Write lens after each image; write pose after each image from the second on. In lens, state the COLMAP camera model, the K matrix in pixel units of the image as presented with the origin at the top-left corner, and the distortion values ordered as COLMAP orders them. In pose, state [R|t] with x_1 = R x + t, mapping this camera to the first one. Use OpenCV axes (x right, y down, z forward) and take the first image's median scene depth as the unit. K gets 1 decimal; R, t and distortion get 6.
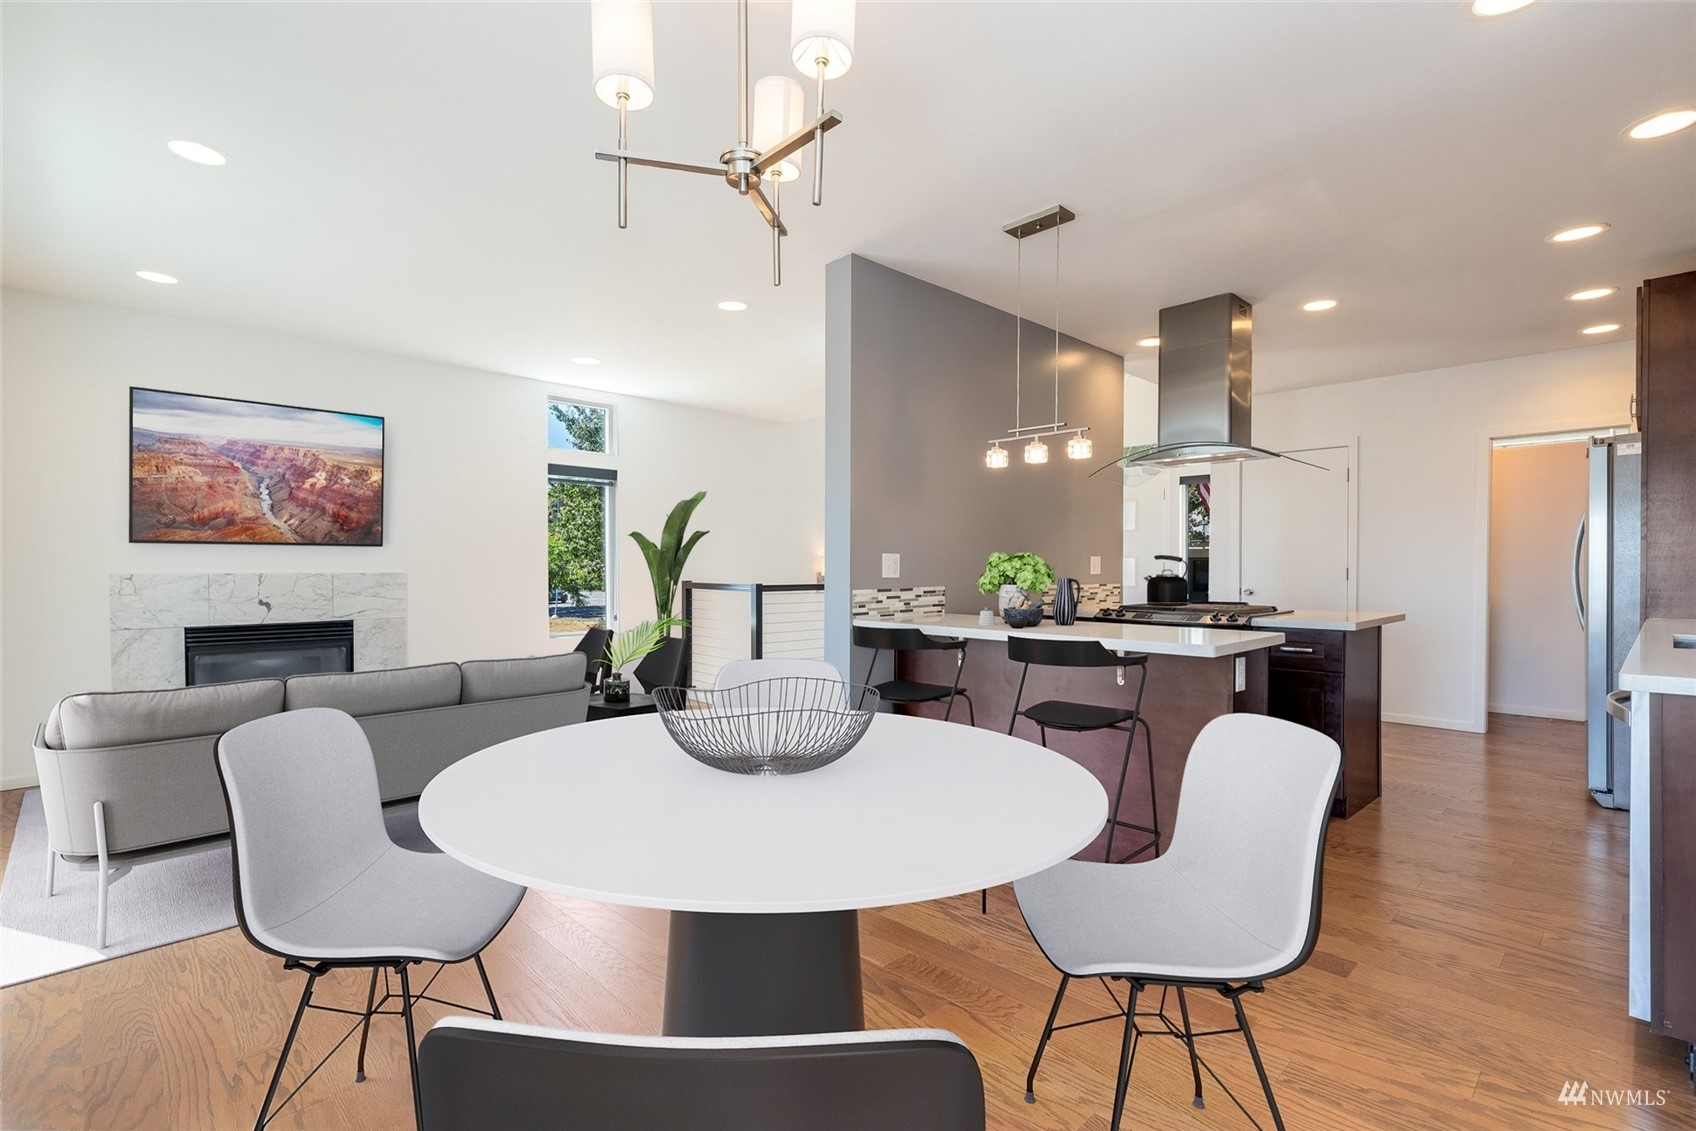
lens RADIAL K [[807.4, 0, 859.2], [0, 807.4, 565.4], [0, 0, 1]] dist [-0.011926, 0.001105]
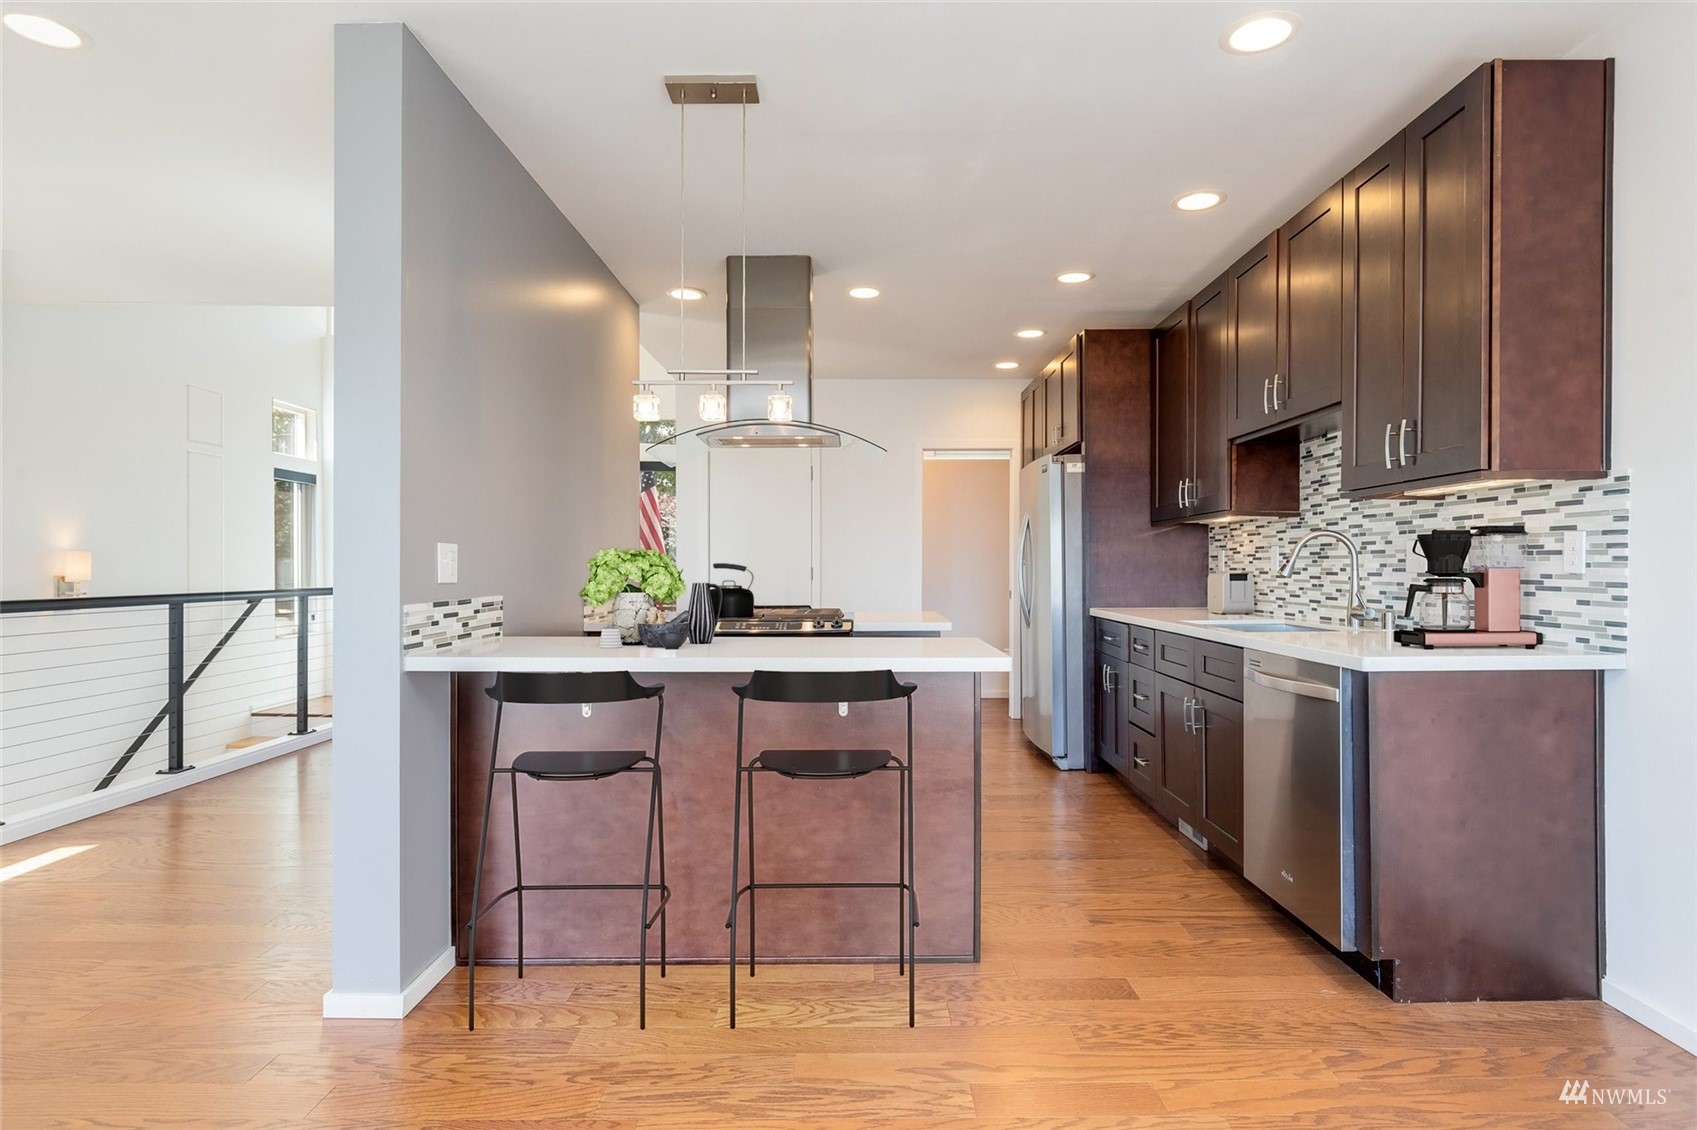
lens RADIAL K [[899.1, 0, 840.2], [0, 899.1, 574.8], [0, 0, 1]] dist [-0.003878, 0.001611]
pose [[0.705841, -0.007043, 0.708336, -0.187637], [0.000426, 0.999955, 0.009518, 0.001587], [-0.708371, -0.006417, 0.705812, 0.240970]]
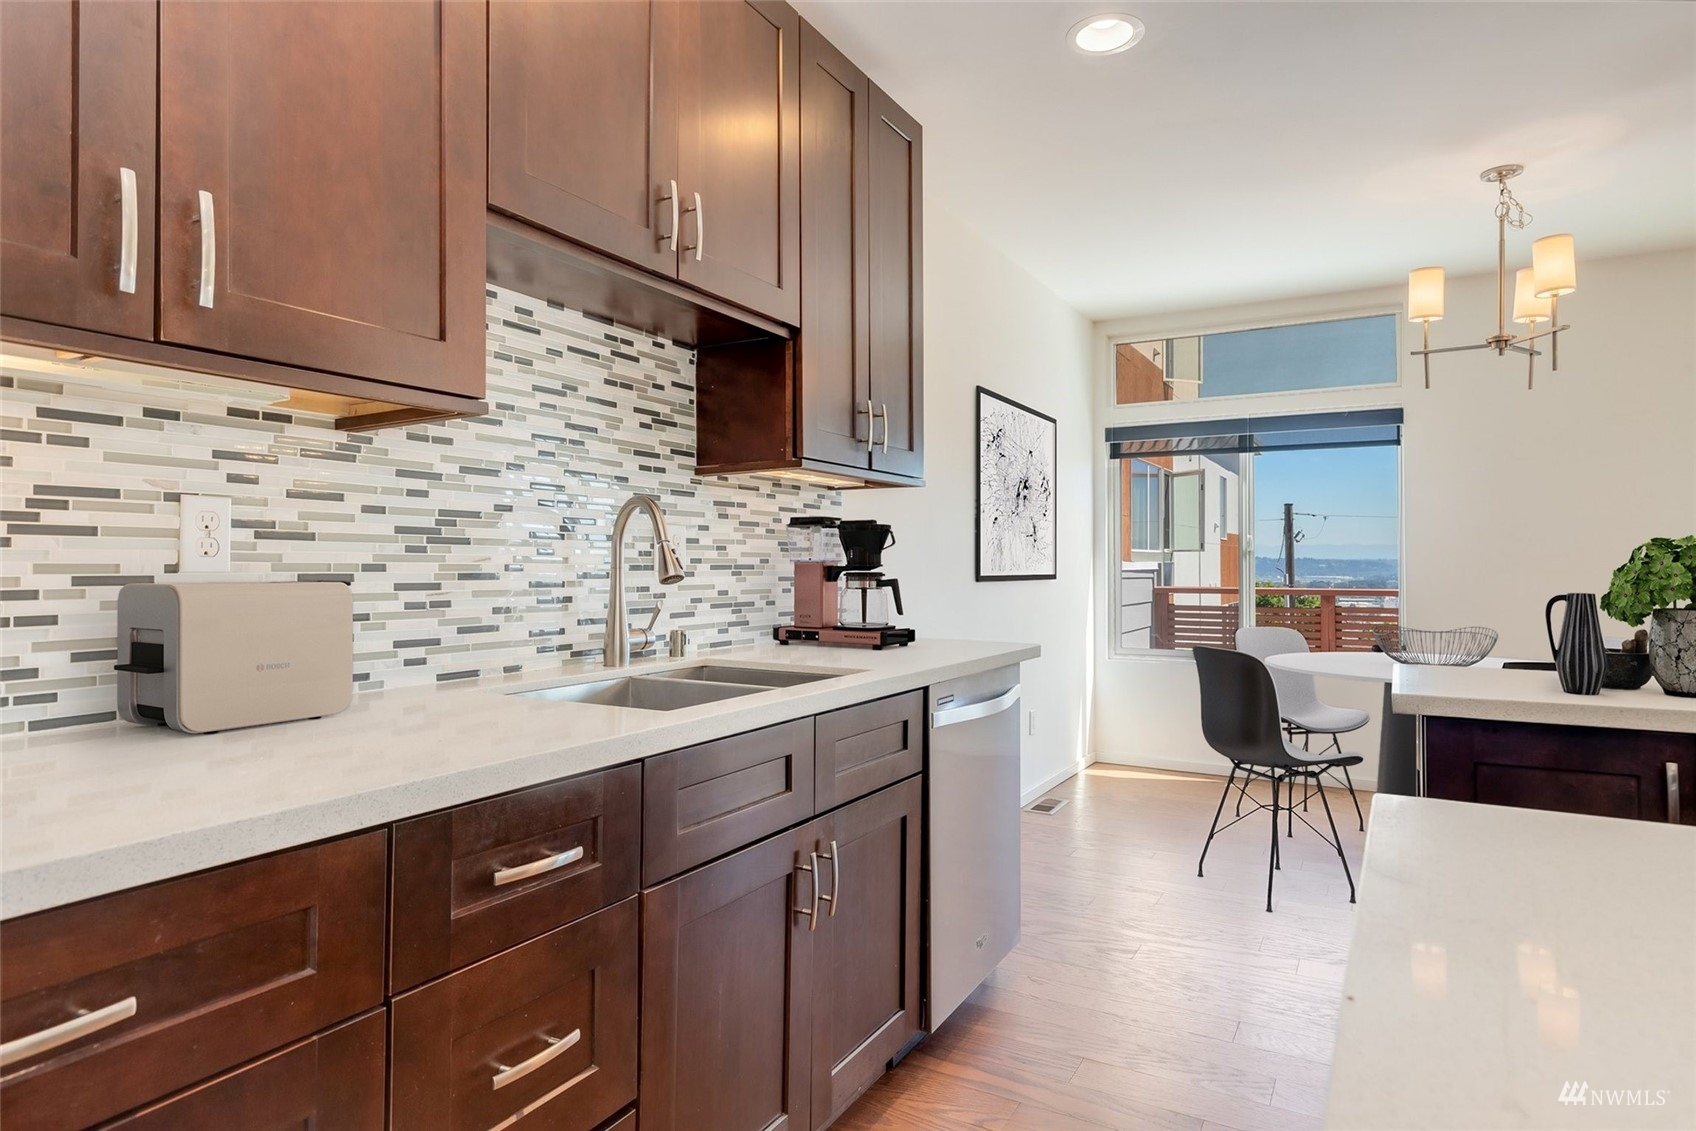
lens RADIAL K [[967.6, 0, 851.1], [0, 967.6, 554.8], [0, 0, 1]] dist [0.002538, 0.002274]
pose [[-0.956898, -0.001292, -0.290421, 0.601531], [0.002920, 0.999897, -0.014071, 0.005054], [0.290409, -0.014312, -0.956795, 0.884859]]
